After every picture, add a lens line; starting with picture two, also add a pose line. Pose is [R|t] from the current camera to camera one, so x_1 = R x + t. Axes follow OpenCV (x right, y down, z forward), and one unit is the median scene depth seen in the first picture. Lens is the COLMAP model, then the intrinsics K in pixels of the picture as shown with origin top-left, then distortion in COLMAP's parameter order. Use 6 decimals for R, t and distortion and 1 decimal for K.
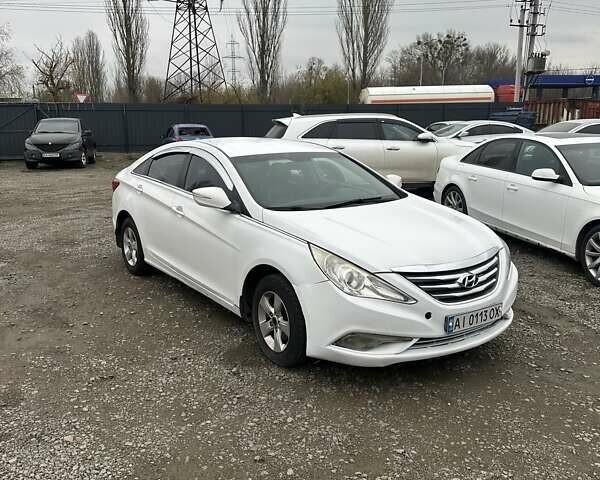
lens RADIAL K [[563.9, 0, 287.8], [0, 563.9, 240.2], [0, 0, 1]] dist [0.108434, -0.176162]
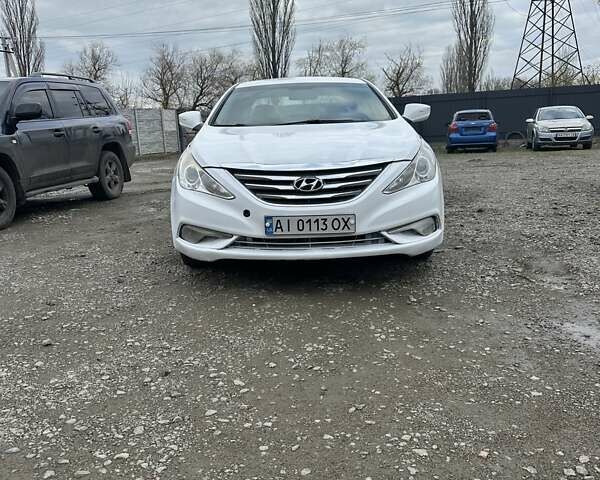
lens RADIAL K [[563.9, 0, 287.8], [0, 563.9, 240.2], [0, 0, 1]] dist [0.108434, -0.176162]
pose [[0.822313, 0.083111, -0.562933, 0.847298], [-0.088241, 0.995934, 0.018140, 0.153553], [0.562152, 0.034757, 0.826303, 0.237945]]
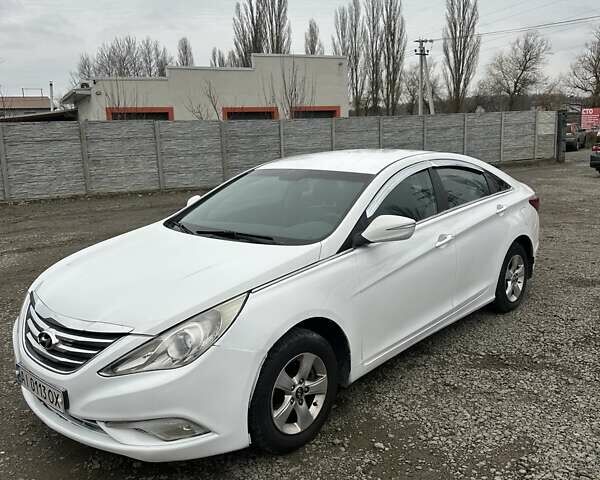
lens RADIAL K [[563.9, 0, 287.8], [0, 563.9, 240.2], [0, 0, 1]] dist [0.108434, -0.176162]
pose [[0.260004, 0.172785, -0.950023, 1.181472], [-0.177967, 0.975580, 0.128726, -0.234767], [0.949066, 0.135603, 0.284405, 1.116758]]
